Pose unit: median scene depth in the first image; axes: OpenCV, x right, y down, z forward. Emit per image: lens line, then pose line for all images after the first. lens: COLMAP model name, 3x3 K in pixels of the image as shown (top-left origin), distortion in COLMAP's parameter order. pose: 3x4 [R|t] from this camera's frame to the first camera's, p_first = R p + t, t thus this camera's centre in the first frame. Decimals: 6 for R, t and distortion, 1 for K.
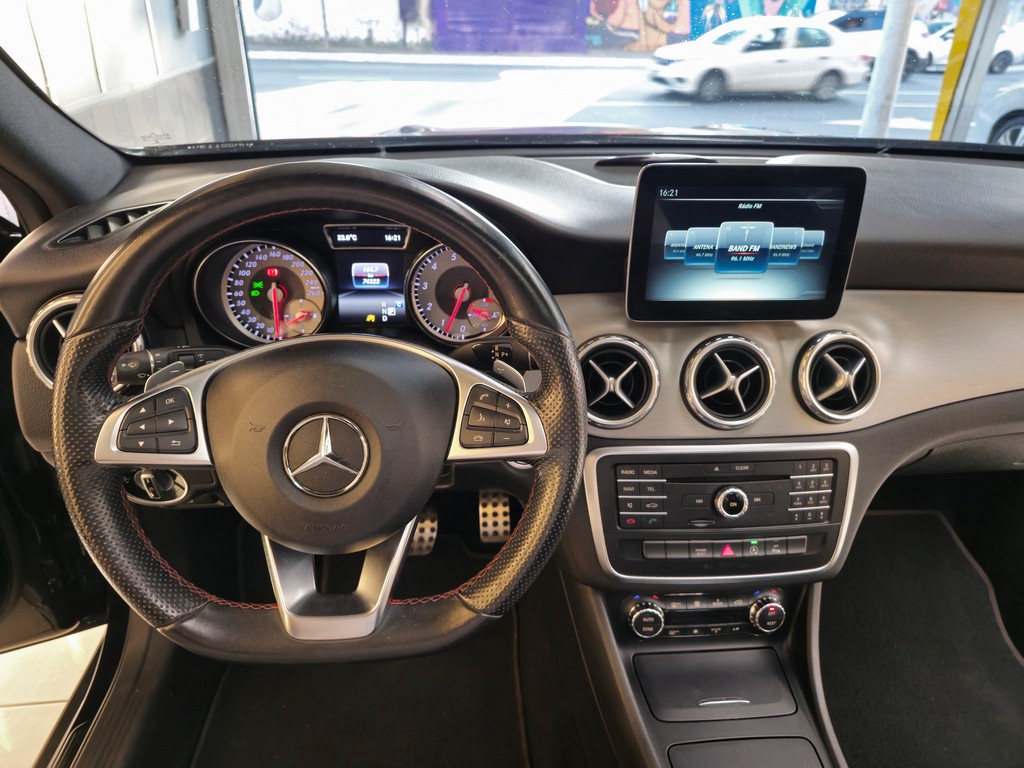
lens RADIAL K [[702.2, 0, 498.0], [0, 702.2, 381.1], [0, 0, 1]] dist [0.026802, -0.002116]
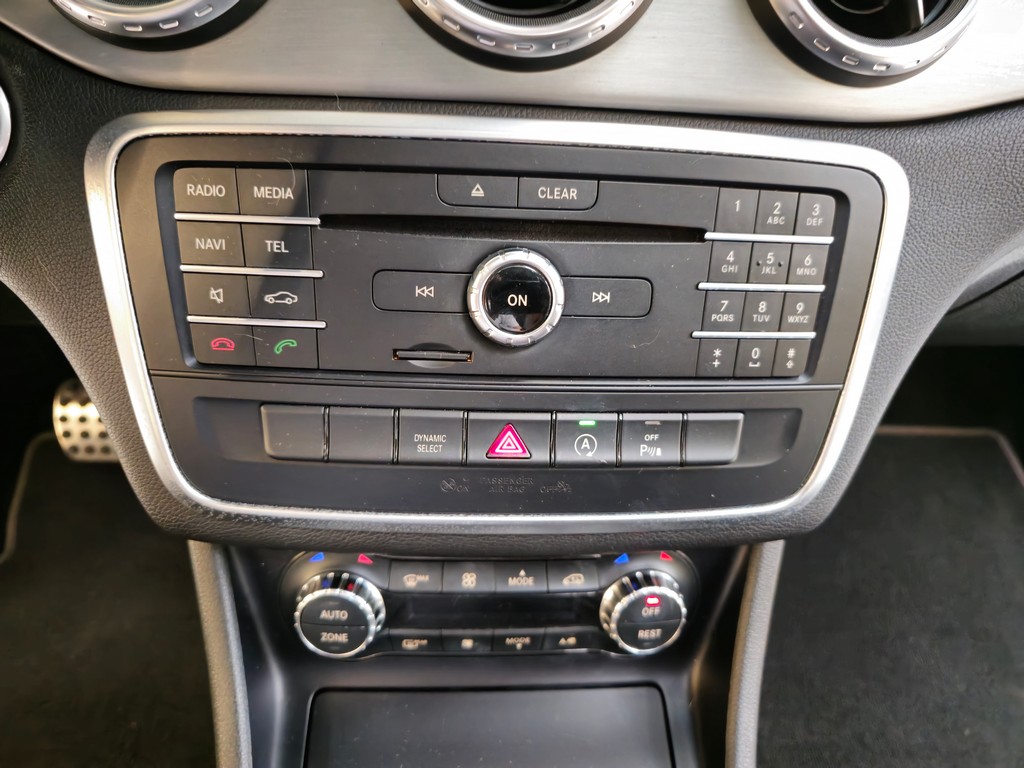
lens RADIAL K [[688.1, 0, 512.0], [0, 688.1, 384.0], [0, 0, 1]] dist [0.022347, -0.002321]
pose [[0.998974, 0.045261, -0.001732, 0.329308], [-0.044917, 0.994854, 0.090821, 0.182561], [0.005834, -0.090650, 0.995866, 0.673649]]
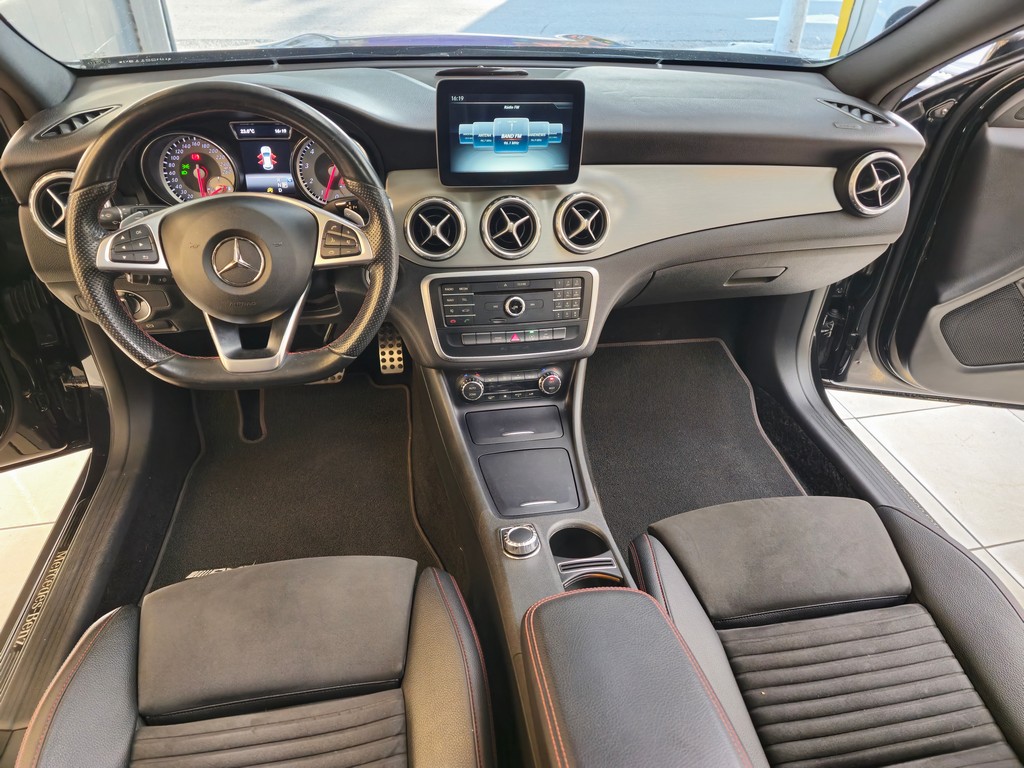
lens RADIAL K [[702.0, 0, 512.0], [0, 702.0, 384.0], [0, 0, 1]] dist [0.078428, -0.069770]
pose [[0.995364, -0.044712, 0.085161, 0.181059], [0.033093, 0.990529, 0.133259, 0.134639], [-0.090312, -0.129823, 0.987416, -0.567046]]
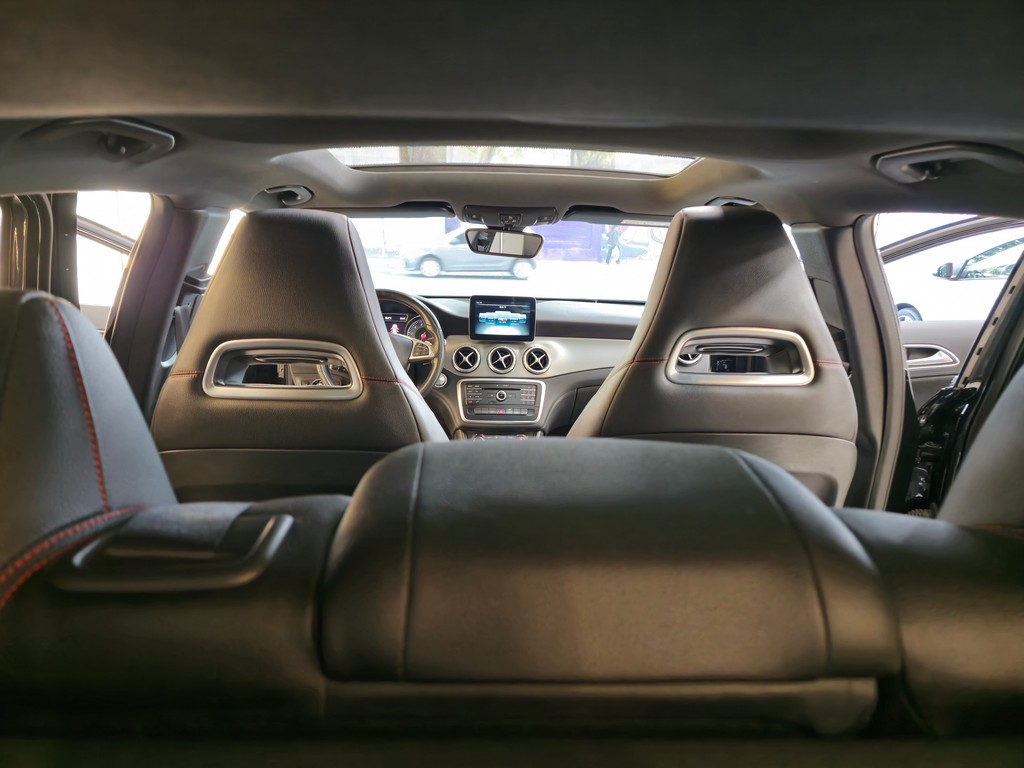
lens RADIAL K [[688.1, 0, 512.0], [0, 688.1, 384.0], [0, 0, 1]] dist [0.022347, -0.002321]
pose [[0.999282, 0.018640, -0.032979, 0.478894], [-0.026357, 0.967407, -0.251853, 0.904855], [0.027210, 0.252541, 0.967204, -2.037929]]
